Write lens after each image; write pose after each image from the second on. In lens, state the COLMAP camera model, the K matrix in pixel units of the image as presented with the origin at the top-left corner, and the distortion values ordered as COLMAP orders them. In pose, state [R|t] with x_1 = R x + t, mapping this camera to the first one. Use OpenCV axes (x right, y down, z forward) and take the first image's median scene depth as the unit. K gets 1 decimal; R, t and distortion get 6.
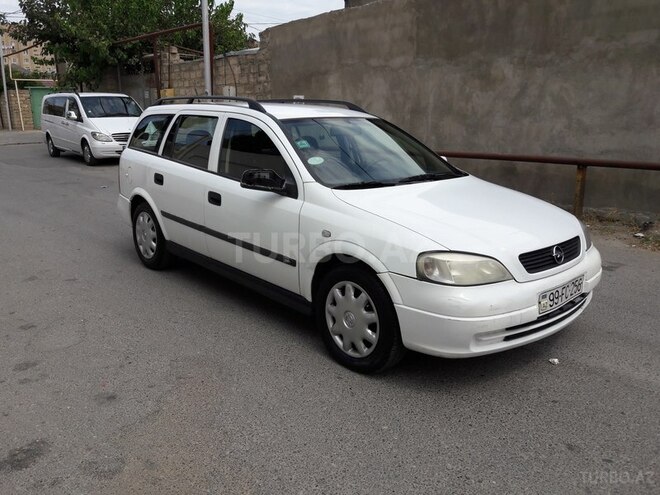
lens RADIAL K [[545.4, 0, 327.0], [0, 545.4, 249.6], [0, 0, 1]] dist [0.036537, -0.047040]
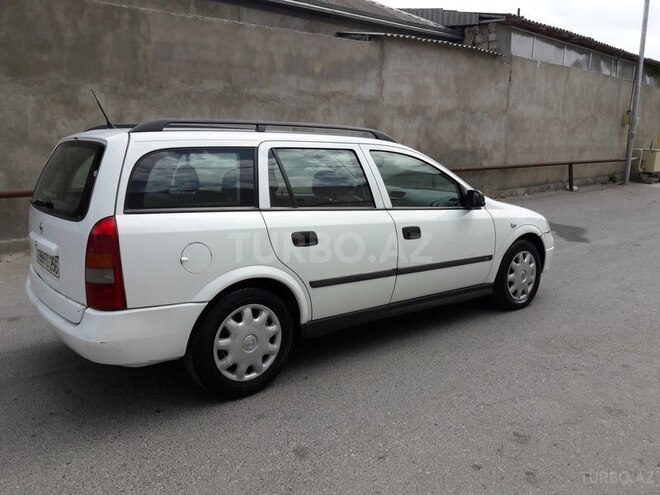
lens RADIAL K [[527.3, 0, 326.3], [0, 527.3, 251.3], [0, 0, 1]] dist [0.053842, -0.037667]
pose [[0.089596, -0.202730, 0.975127, -0.621849], [0.247955, 0.952779, 0.175302, -0.144827], [-0.964619, 0.226082, 0.135633, 0.578852]]
